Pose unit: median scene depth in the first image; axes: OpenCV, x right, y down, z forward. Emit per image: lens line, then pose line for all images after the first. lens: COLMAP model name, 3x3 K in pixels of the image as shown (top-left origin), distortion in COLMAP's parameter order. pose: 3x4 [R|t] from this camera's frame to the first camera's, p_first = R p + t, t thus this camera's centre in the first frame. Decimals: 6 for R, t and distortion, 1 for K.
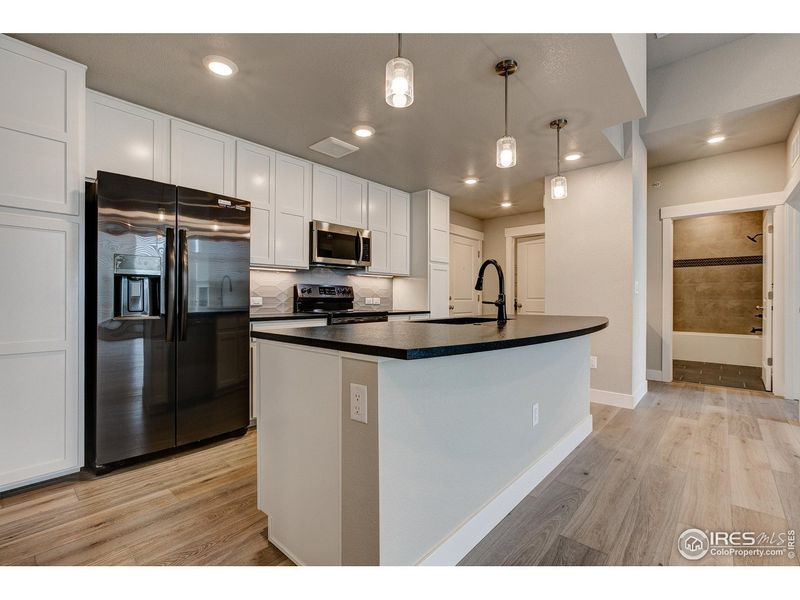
lens RADIAL K [[361.8, 0, 393.0], [0, 361.8, 299.8], [0, 0, 1]] dist [-0.028246, 0.006430]
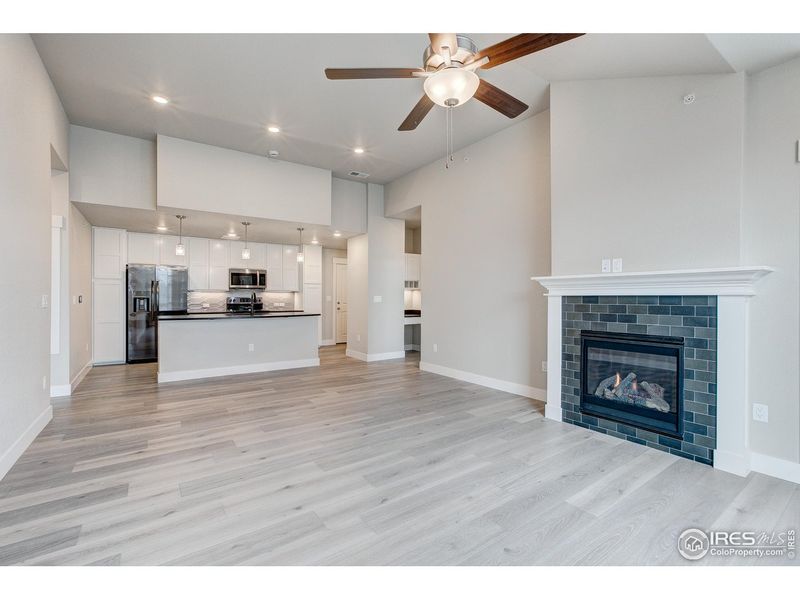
lens RADIAL K [[361.8, 0, 393.9], [0, 361.8, 294.0], [0, 0, 1]] dist [-0.028246, 0.006430]
pose [[0.964059, -0.001309, -0.265686, 1.192398], [-0.000614, 0.999974, -0.007155, -0.047154], [0.265688, 0.007062, 0.964033, -0.739718]]
